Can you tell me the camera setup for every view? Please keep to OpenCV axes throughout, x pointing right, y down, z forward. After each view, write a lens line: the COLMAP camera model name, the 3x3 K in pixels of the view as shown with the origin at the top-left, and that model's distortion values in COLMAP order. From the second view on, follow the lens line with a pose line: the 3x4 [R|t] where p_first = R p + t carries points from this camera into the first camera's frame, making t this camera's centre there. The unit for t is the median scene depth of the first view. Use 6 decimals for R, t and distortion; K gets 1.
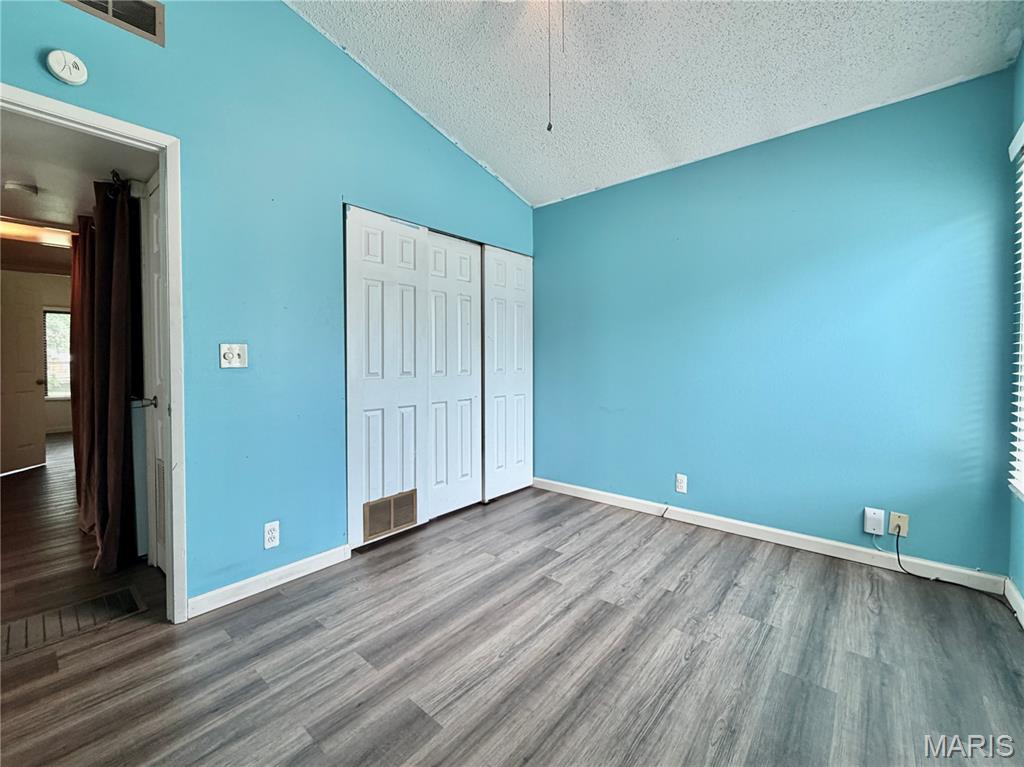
lens RADIAL K [[424.5, 0, 506.6], [0, 424.5, 383.1], [0, 0, 1]] dist [0.001275, 0.000120]
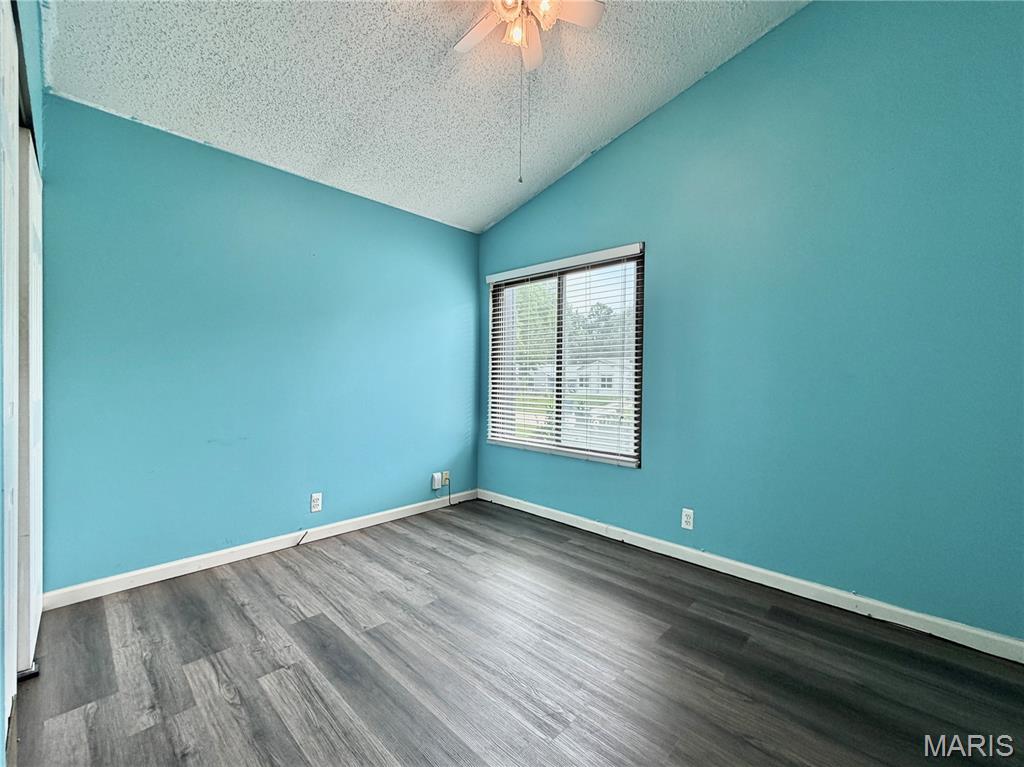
lens RADIAL K [[424.5, 0, 506.6], [0, 424.5, 383.1], [0, 0, 1]] dist [0.001275, 0.000120]
pose [[0.074884, -0.003288, 0.997187, -0.669337], [0.044036, 0.999030, -0.000013, -0.028740], [-0.996219, 0.043914, 0.074956, 0.569538]]
